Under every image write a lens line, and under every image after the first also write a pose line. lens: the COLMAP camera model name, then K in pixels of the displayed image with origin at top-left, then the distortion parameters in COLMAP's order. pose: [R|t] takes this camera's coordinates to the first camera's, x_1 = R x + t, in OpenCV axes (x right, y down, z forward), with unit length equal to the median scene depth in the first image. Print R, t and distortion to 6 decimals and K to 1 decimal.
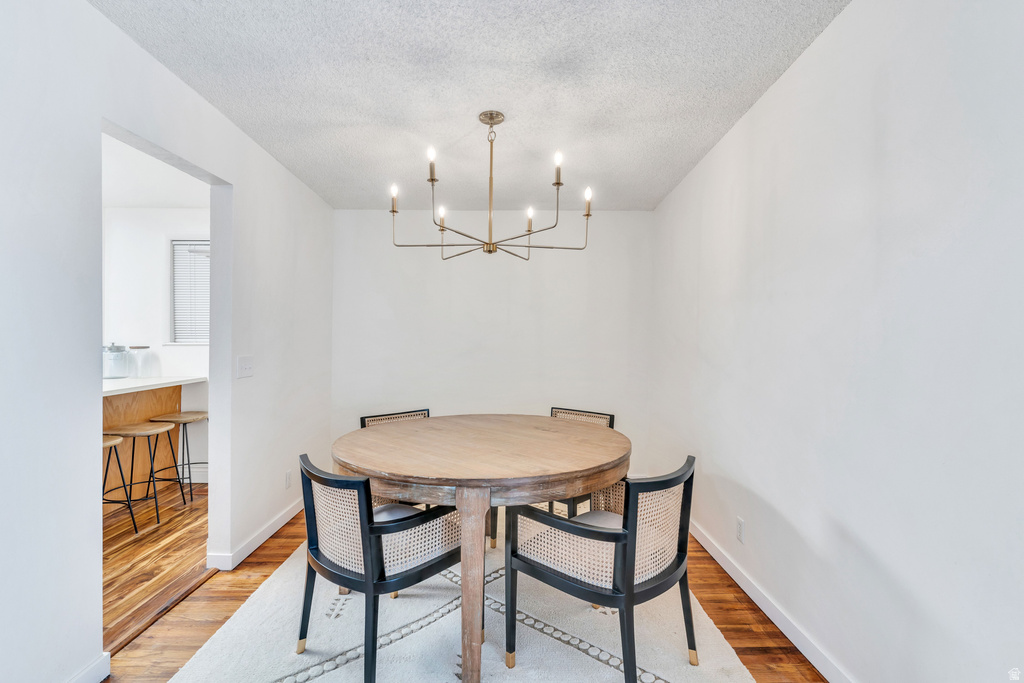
lens RADIAL K [[483.0, 0, 511.1], [0, 483.0, 338.1], [0, 0, 1]] dist [-0.000475, -0.000089]
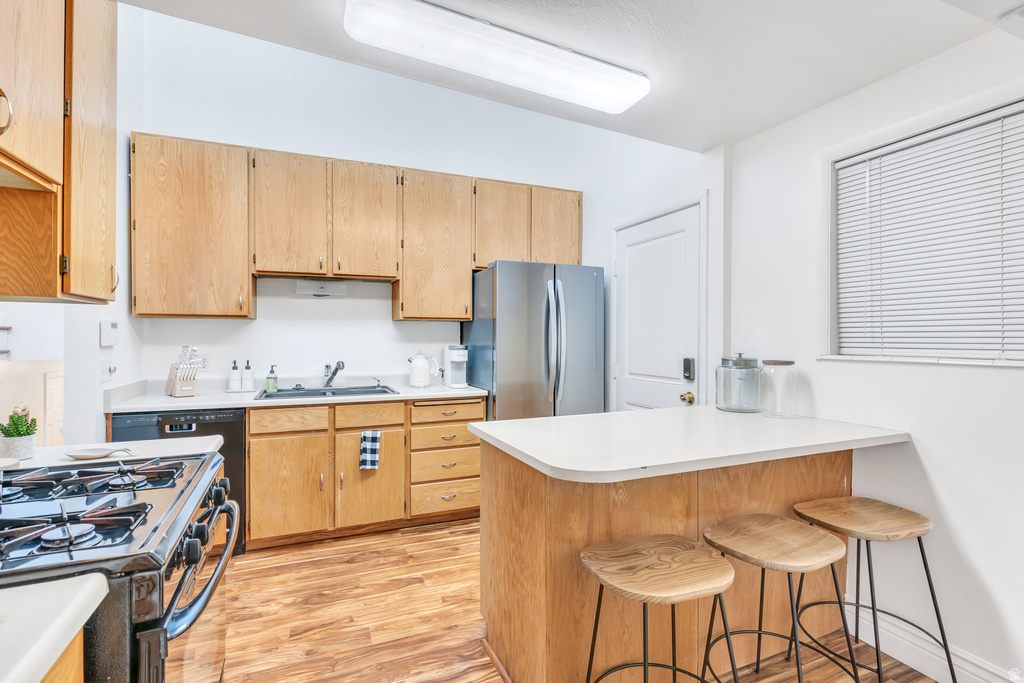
lens RADIAL K [[483.0, 0, 511.1], [0, 483.0, 338.1], [0, 0, 1]] dist [-0.000475, -0.000089]
pose [[0.374599, -0.008676, -0.927146, -0.355862], [-0.011222, 0.999841, -0.013890, 0.001829], [0.927119, 0.015608, 0.374442, 0.489751]]
